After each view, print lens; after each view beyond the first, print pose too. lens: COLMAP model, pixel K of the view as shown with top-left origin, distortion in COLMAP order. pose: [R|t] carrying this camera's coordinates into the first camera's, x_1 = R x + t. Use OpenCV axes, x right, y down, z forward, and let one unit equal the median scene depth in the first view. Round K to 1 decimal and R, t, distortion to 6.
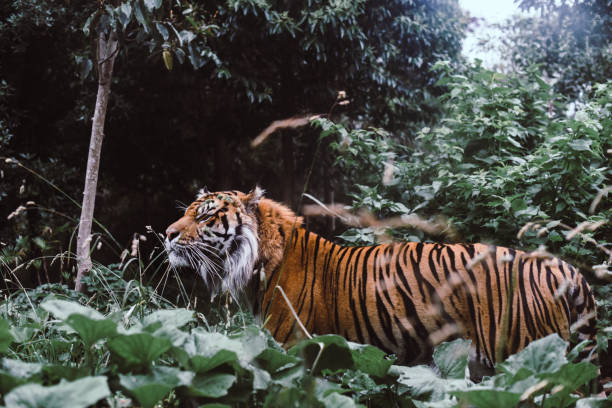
lens RADIAL K [[904.2, 0, 306.0], [0, 904.2, 204.0], [0, 0, 1]] dist [-0.130714, 0.064604]
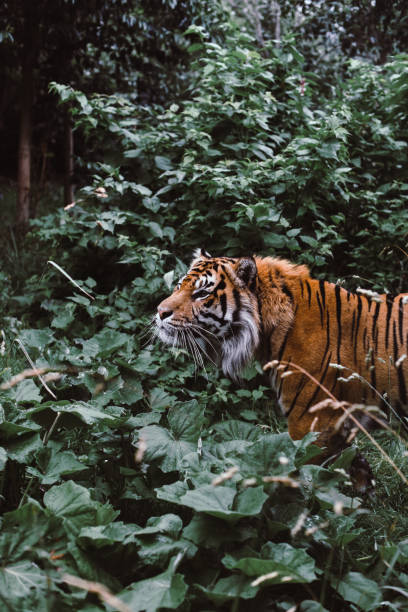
lens RADIAL K [[904.2, 0, 204.0], [0, 904.2, 306.0], [0, 0, 1]] dist [-0.130714, 0.064604]
pose [[0.981831, 0.034817, 0.186535, -0.011316], [-0.078564, 0.969399, 0.232582, -0.152126], [-0.172728, -0.243011, 0.954521, 0.035424]]
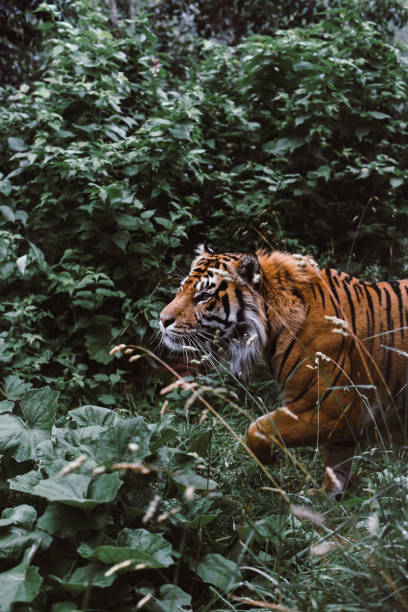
lens RADIAL K [[904.2, 0, 204.0], [0, 904.2, 306.0], [0, 0, 1]] dist [-0.130714, 0.064604]
pose [[0.942693, 0.006943, 0.333590, -0.000167], [-0.091473, 0.966857, 0.238370, -0.150830], [-0.320878, -0.255224, 0.912084, 0.042977]]
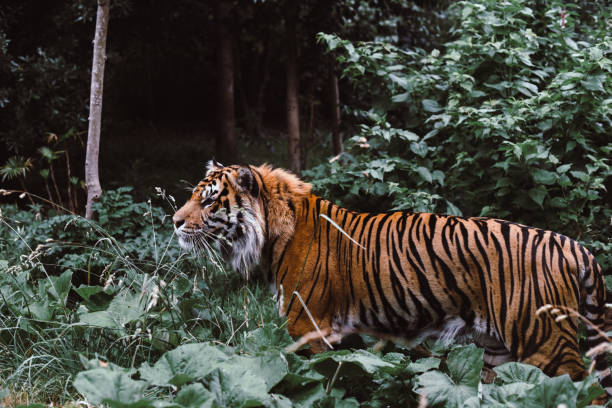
lens RADIAL K [[904.2, 0, 306.0], [0, 904.2, 204.0], [0, 0, 1]] dist [-0.130714, 0.064604]
pose [[0.999846, -0.017477, -0.001571, -0.013024], [0.017450, 0.980872, 0.193871, -0.166243], [-0.001848, -0.193869, 0.981026, 0.017192]]
